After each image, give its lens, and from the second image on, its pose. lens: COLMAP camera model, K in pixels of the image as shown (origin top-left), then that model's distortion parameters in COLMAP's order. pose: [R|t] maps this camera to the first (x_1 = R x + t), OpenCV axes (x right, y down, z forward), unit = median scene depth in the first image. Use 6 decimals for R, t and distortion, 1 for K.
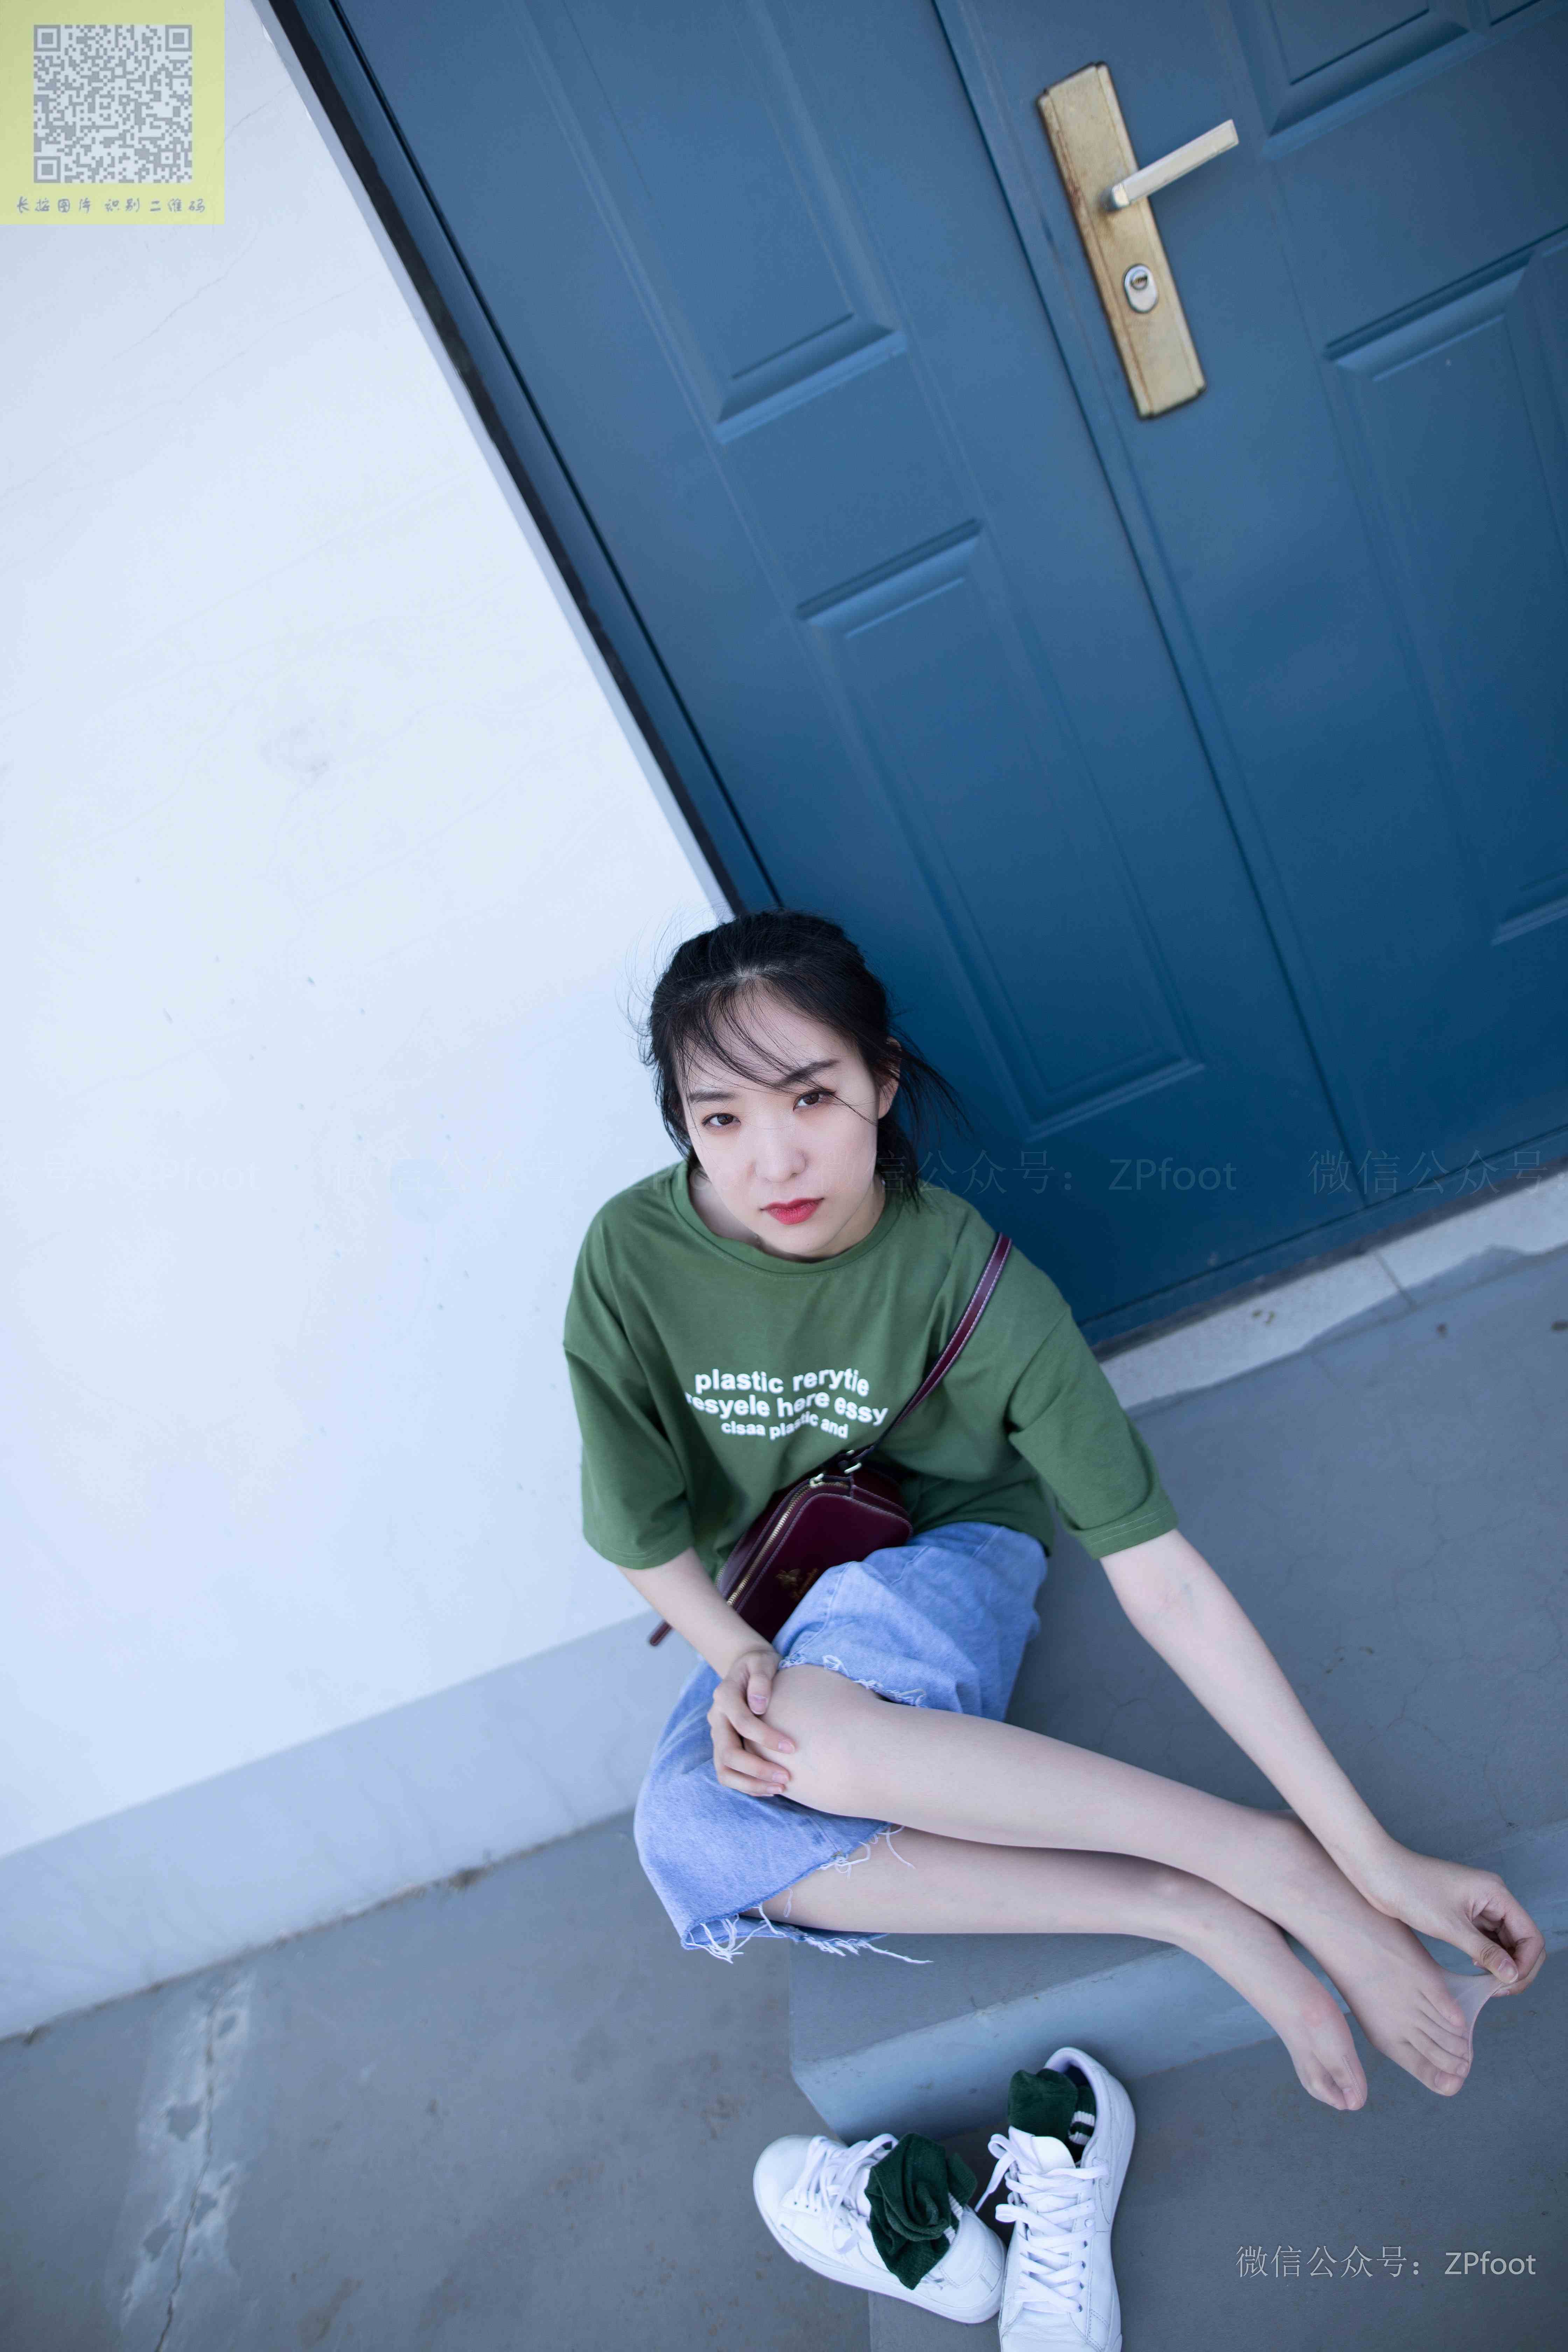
lens RADIAL K [[1639.8, 0, 791.5], [0, 1639.8, 1168.3], [0, 0, 1]] dist [-0.050729, 0.042606]
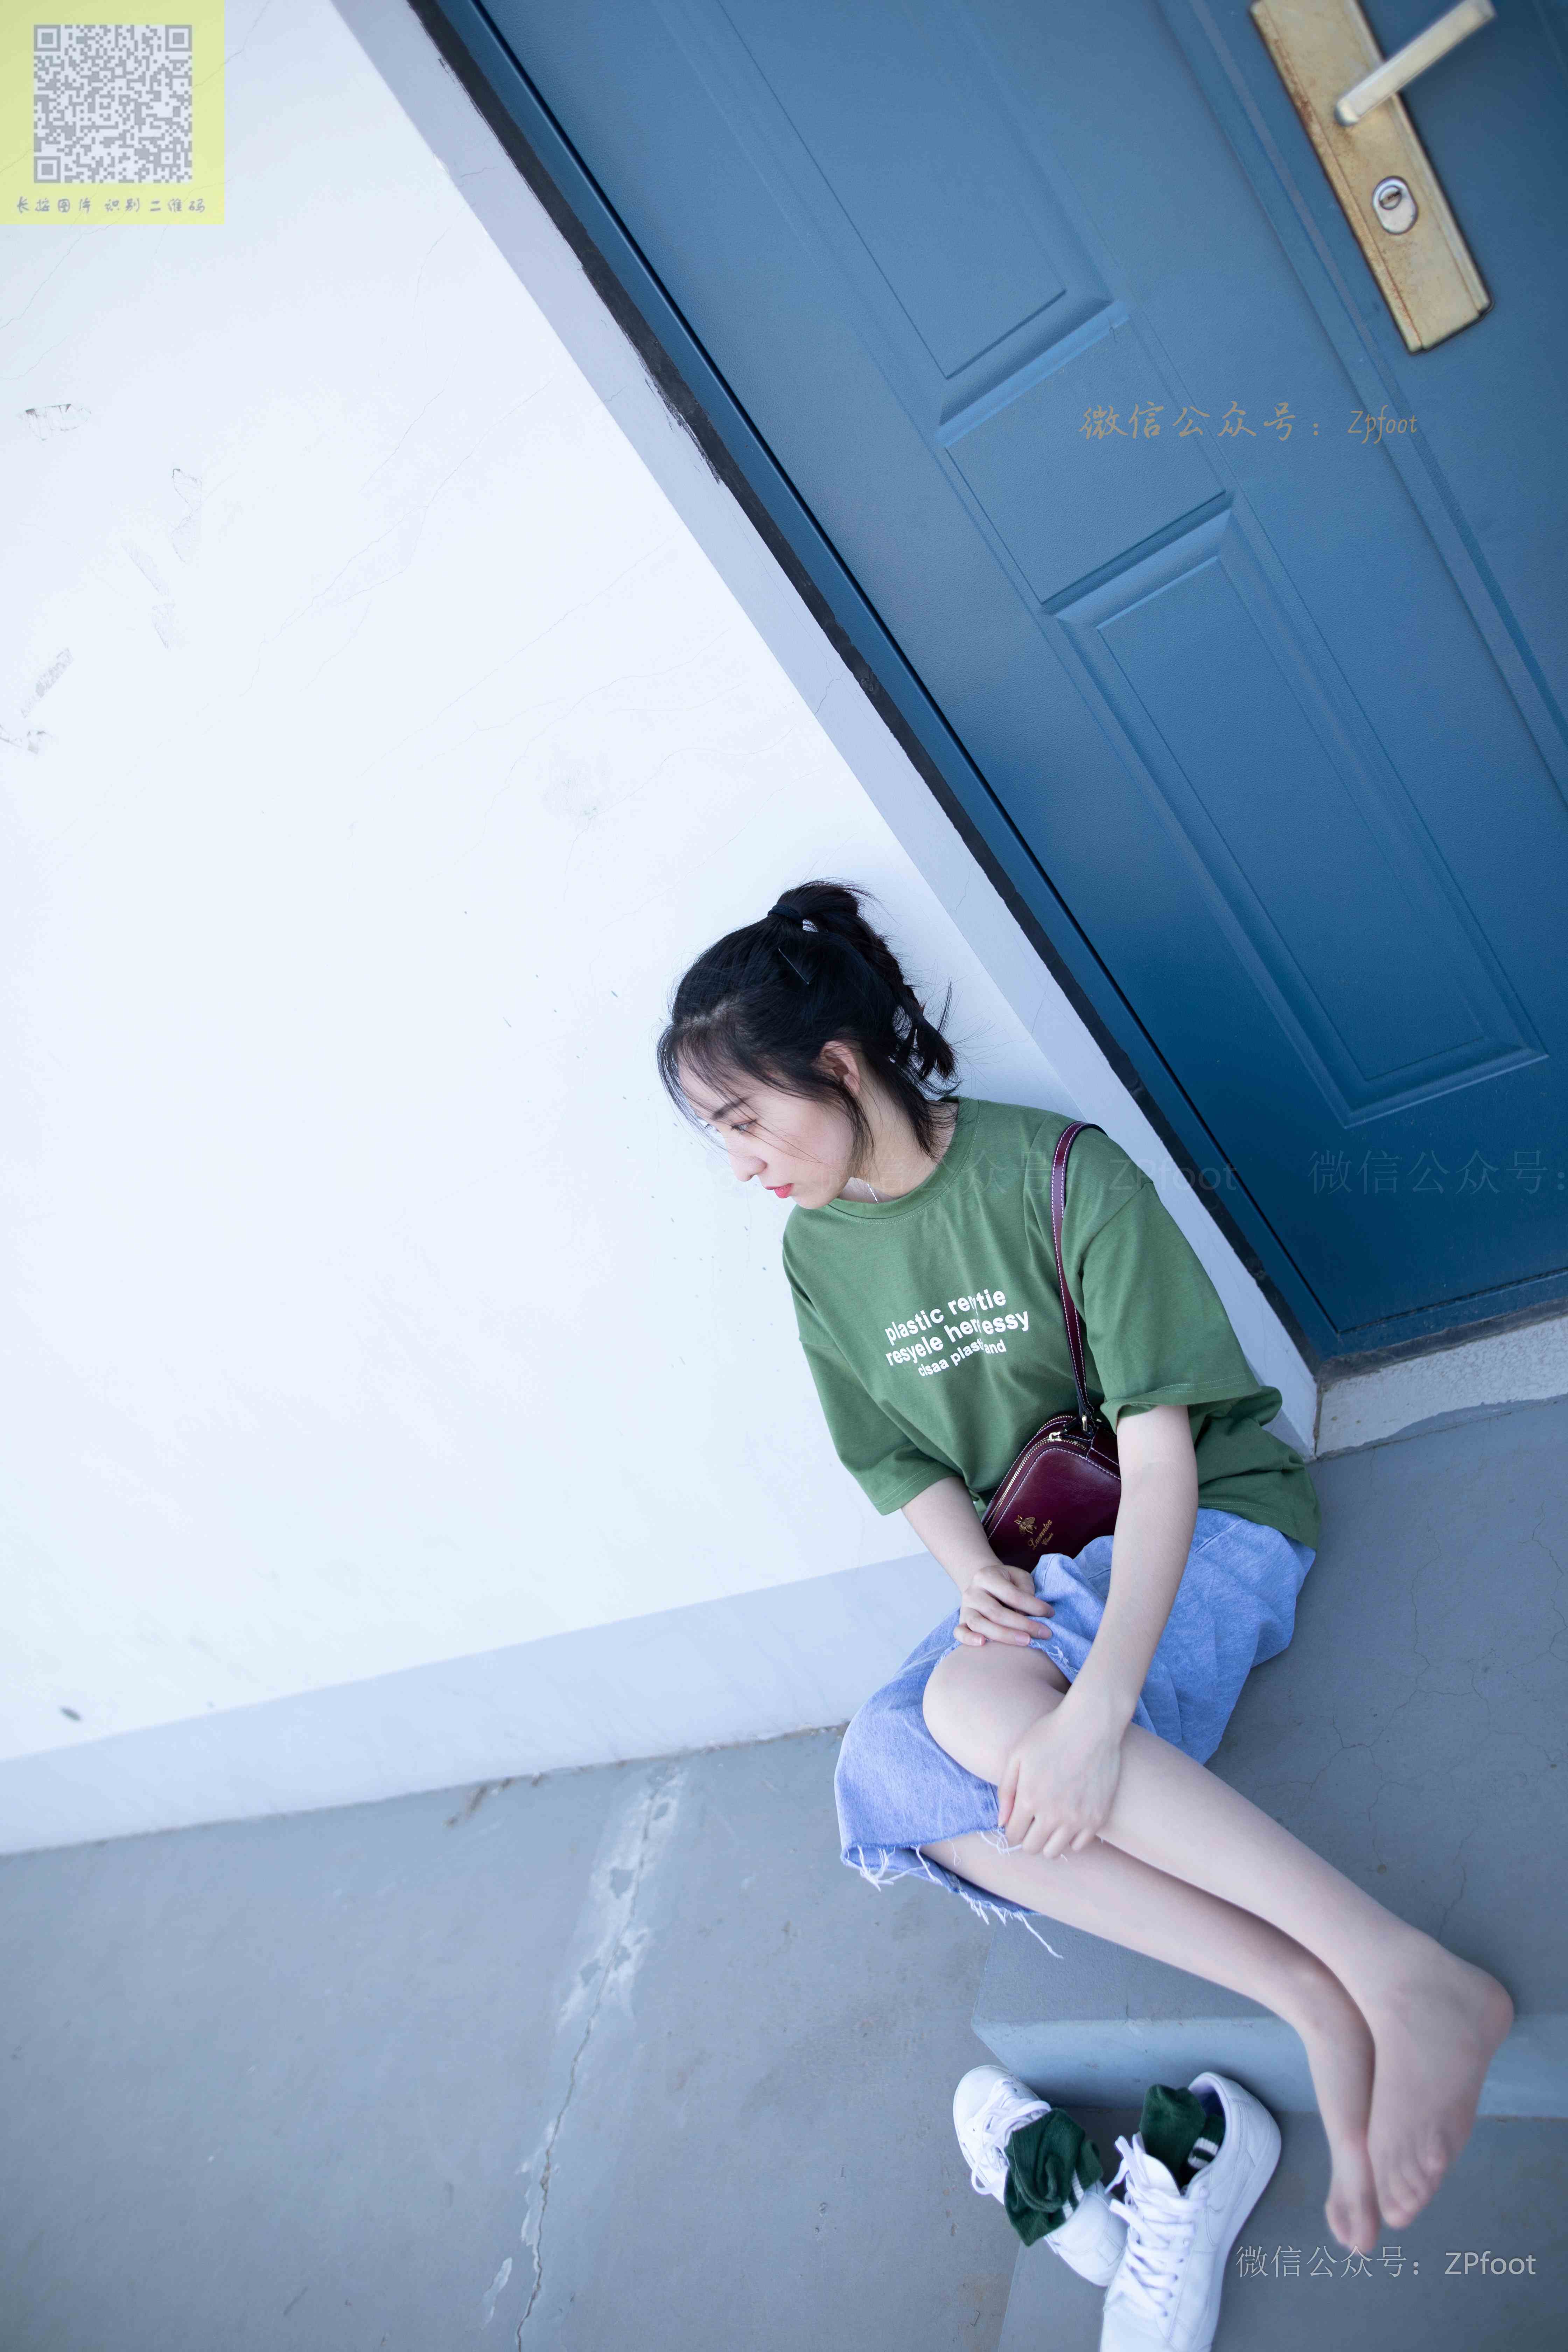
lens RADIAL K [[1639.8, 0, 781.6], [0, 1639.8, 1169.6], [0, 0, 1]] dist [-0.050729, 0.042606]
pose [[0.915241, 0.043716, -0.400529, 0.231595], [0.024196, 0.986339, 0.162943, -0.158339], [0.402181, -0.158823, 0.901680, 0.027653]]
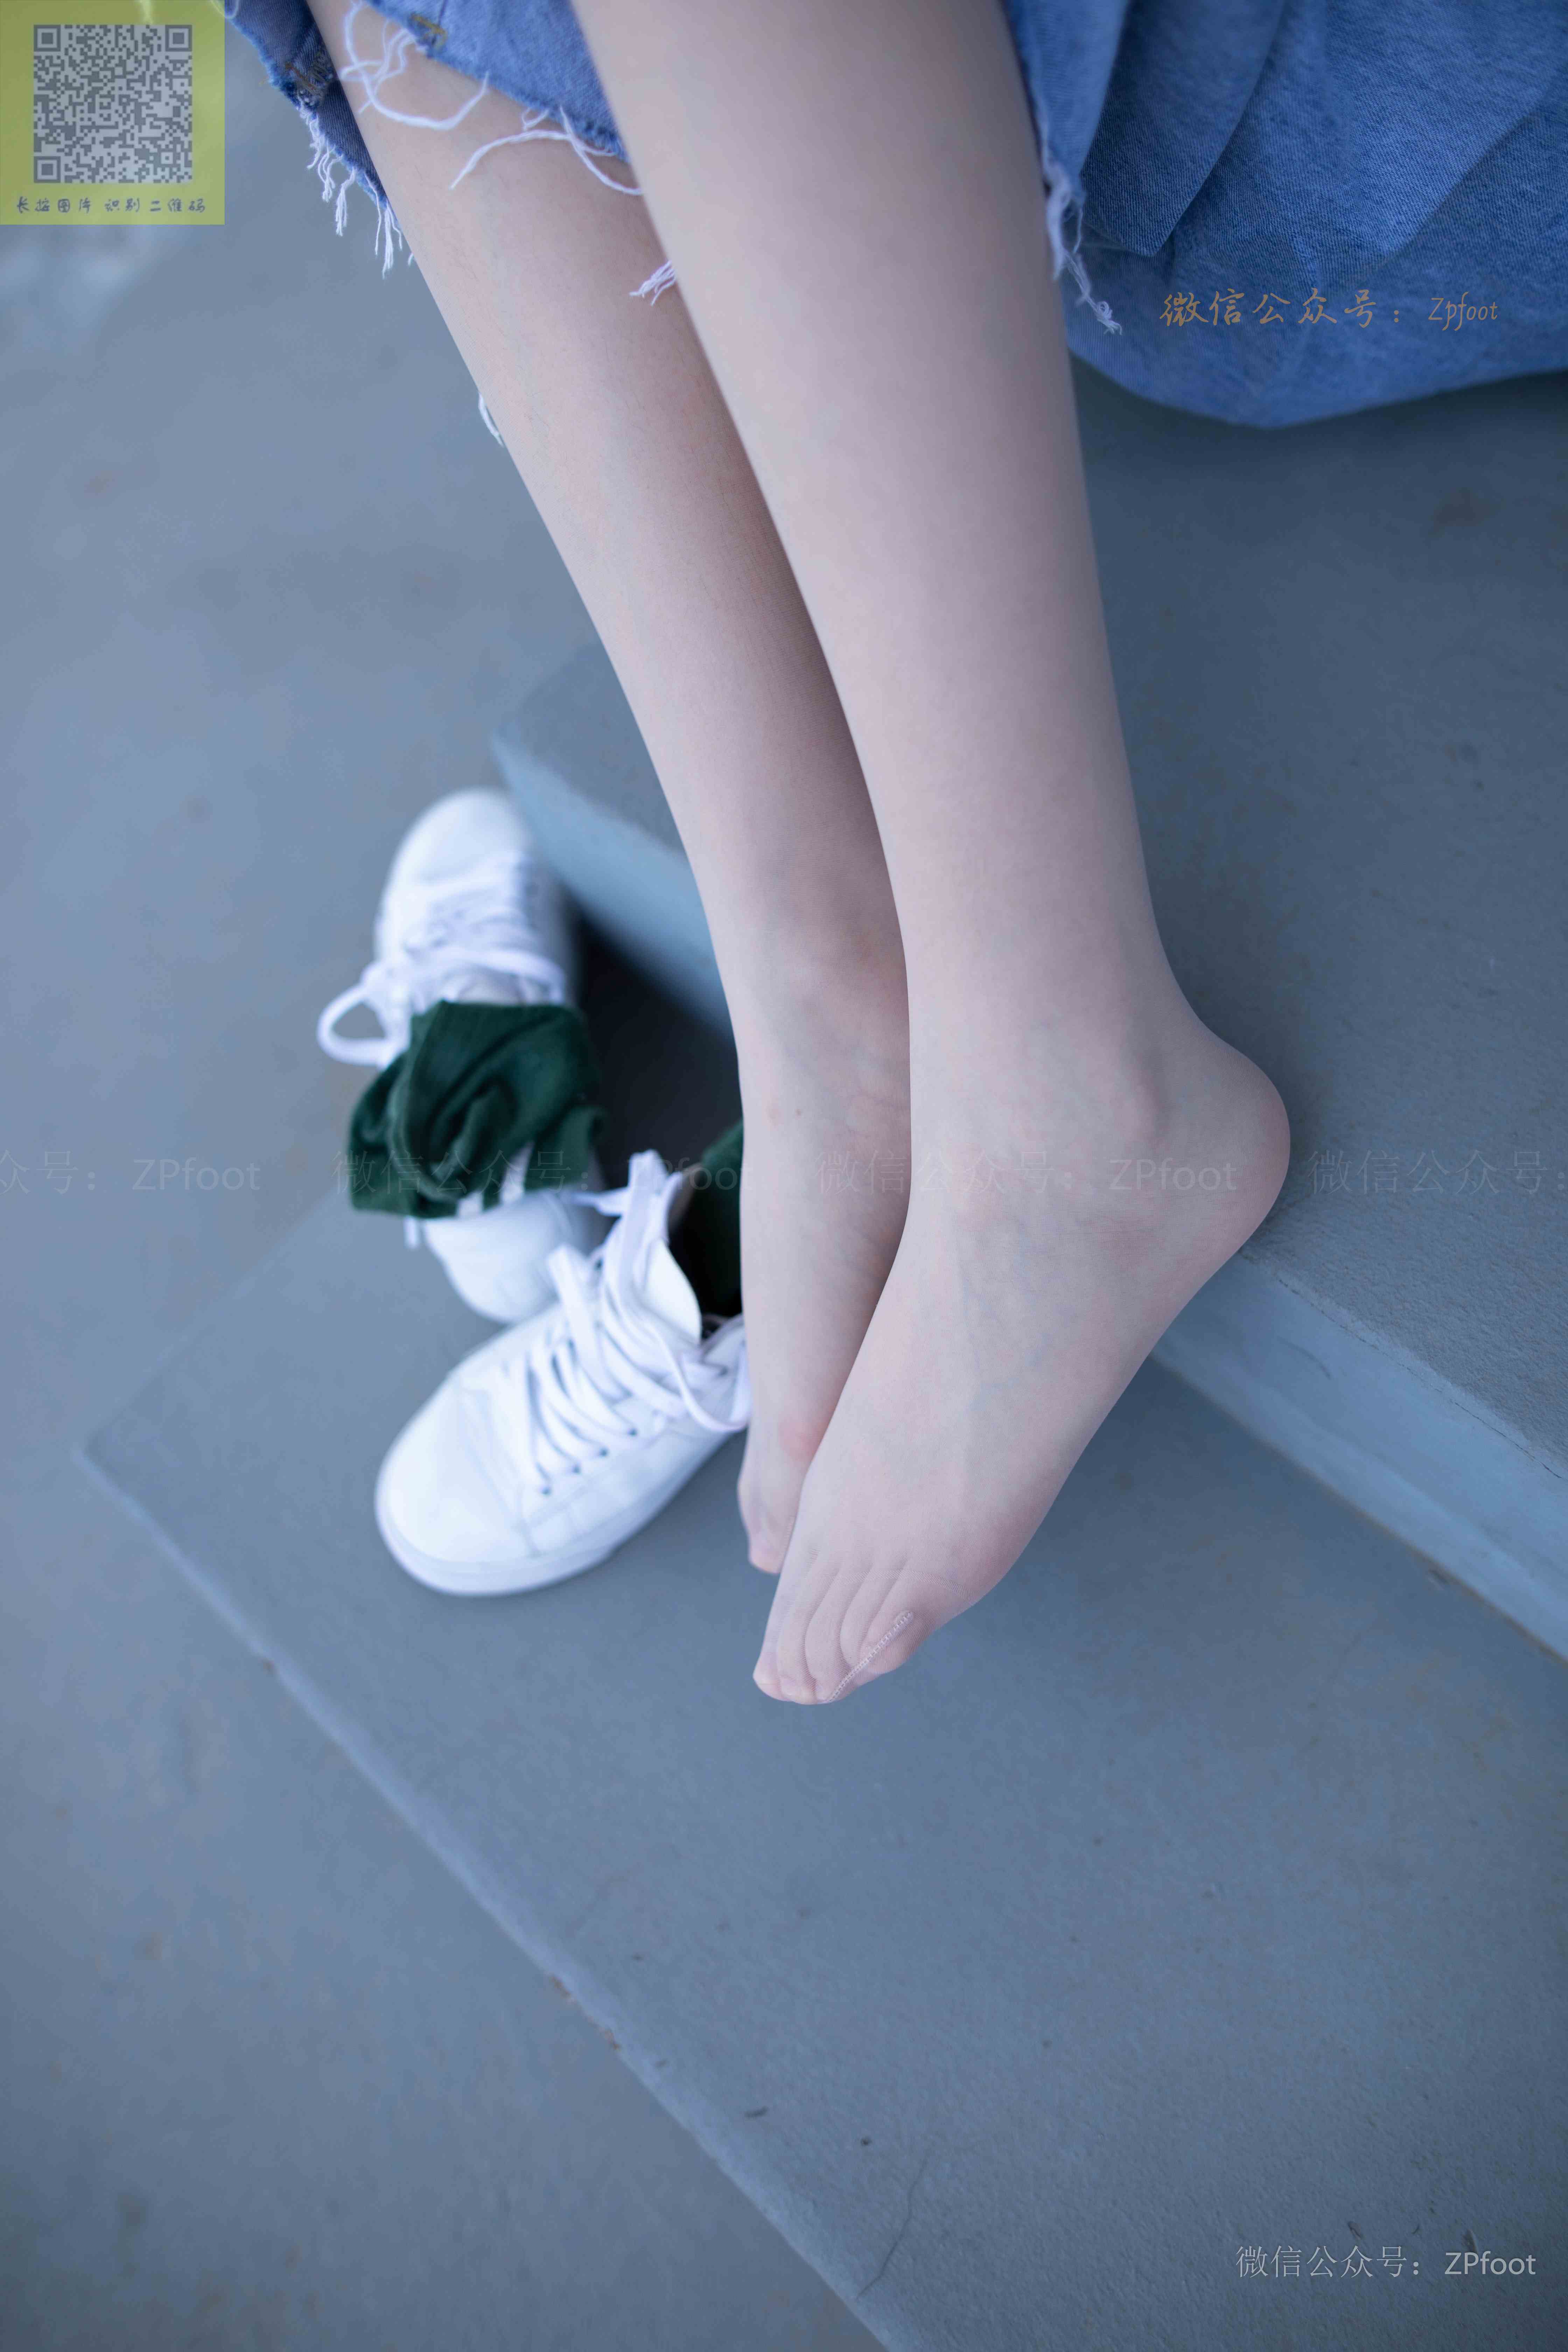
lens RADIAL K [[1639.0, 0, 796.6], [0, 1639.0, 1166.8], [0, 0, 1]] dist [-0.025642, 0.003155]
pose [[0.718005, 0.695976, 0.009327, 0.108212], [-0.437626, 0.440976, 0.783597, 0.168039], [0.541251, -0.566708, 0.621200, 0.534274]]
